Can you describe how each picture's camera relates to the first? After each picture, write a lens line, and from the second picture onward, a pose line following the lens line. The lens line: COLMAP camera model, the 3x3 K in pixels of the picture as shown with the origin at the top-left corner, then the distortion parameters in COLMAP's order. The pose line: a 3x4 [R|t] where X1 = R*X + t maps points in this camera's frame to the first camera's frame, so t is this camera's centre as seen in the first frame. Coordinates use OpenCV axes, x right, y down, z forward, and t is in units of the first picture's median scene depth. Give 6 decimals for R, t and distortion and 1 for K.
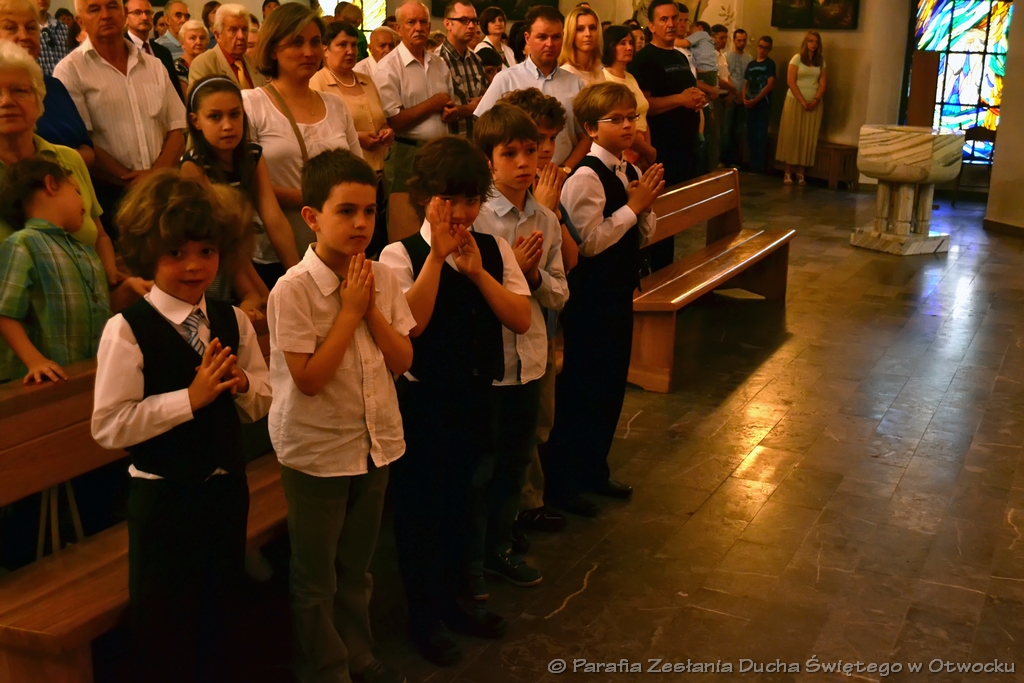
lens RADIAL K [[1278.8, 0, 515.2], [0, 1278.8, 351.2], [0, 0, 1]] dist [-0.013010, 0.000000]
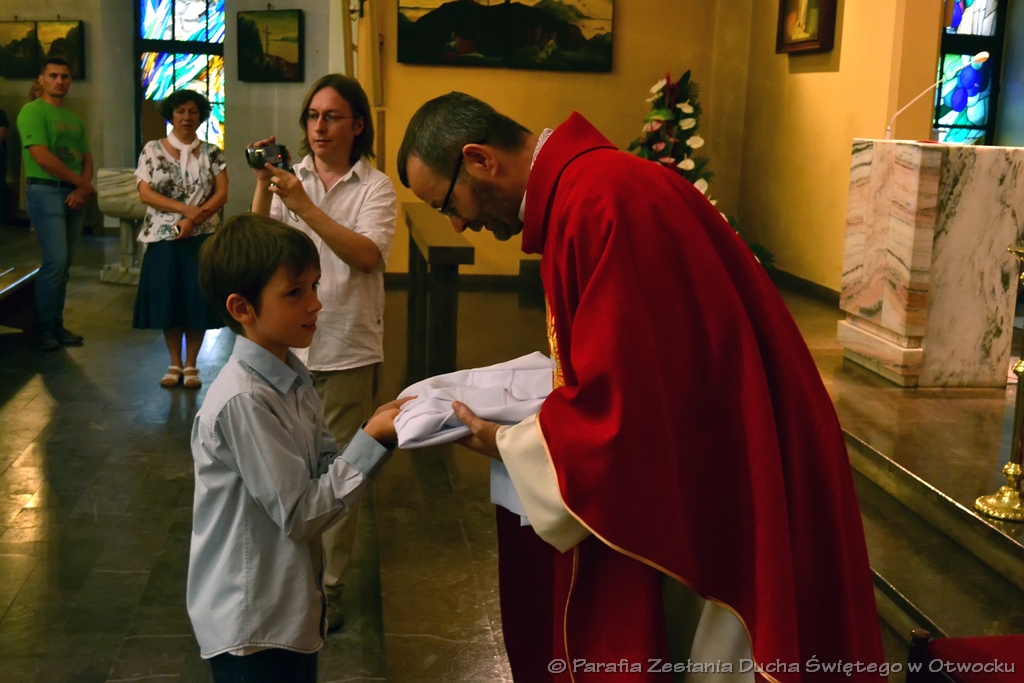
lens RADIAL K [[1278.8, 0, 516.1], [0, 1278.8, 341.1], [0, 0, 1]] dist [-0.013010, 0.000000]
pose [[0.840802, -0.096289, 0.532711, -0.013063], [0.120137, 0.992705, -0.010184, 0.013942], [-0.527844, 0.072561, 0.846236, -0.057384]]
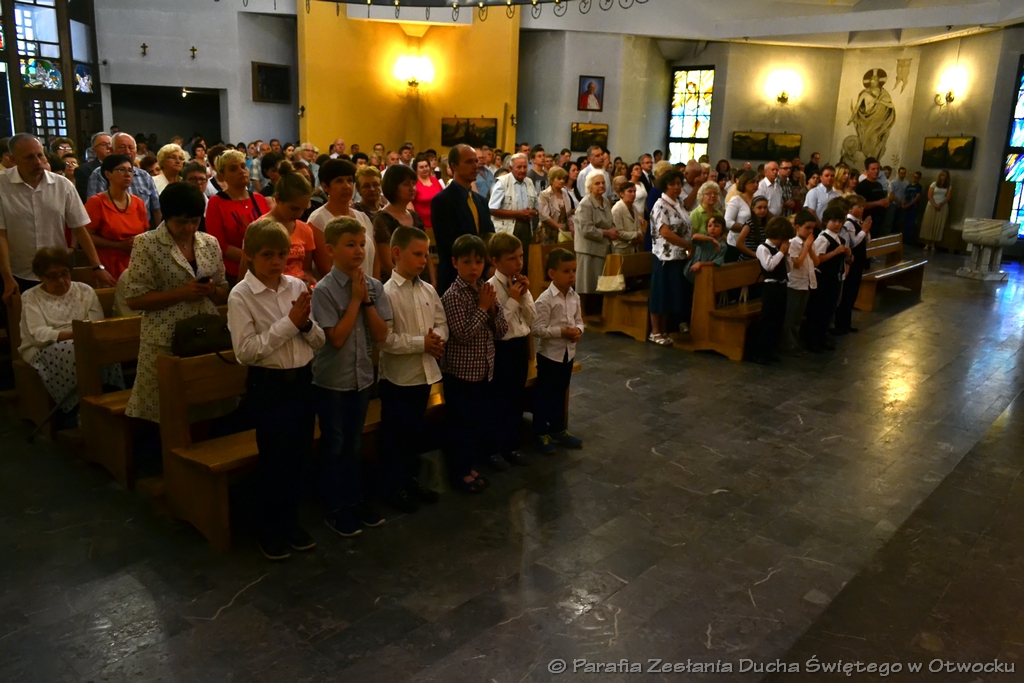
lens RADIAL K [[978.3, 0, 425.6], [0, 978.3, 371.9], [0, 0, 1]] dist [-0.025937, 0.029632]
pose [[0.964554, 0.070051, -0.254417, -0.157368], [-0.075604, 0.997065, -0.012100, 0.160120], [0.252823, 0.030906, 0.967019, -0.751241]]
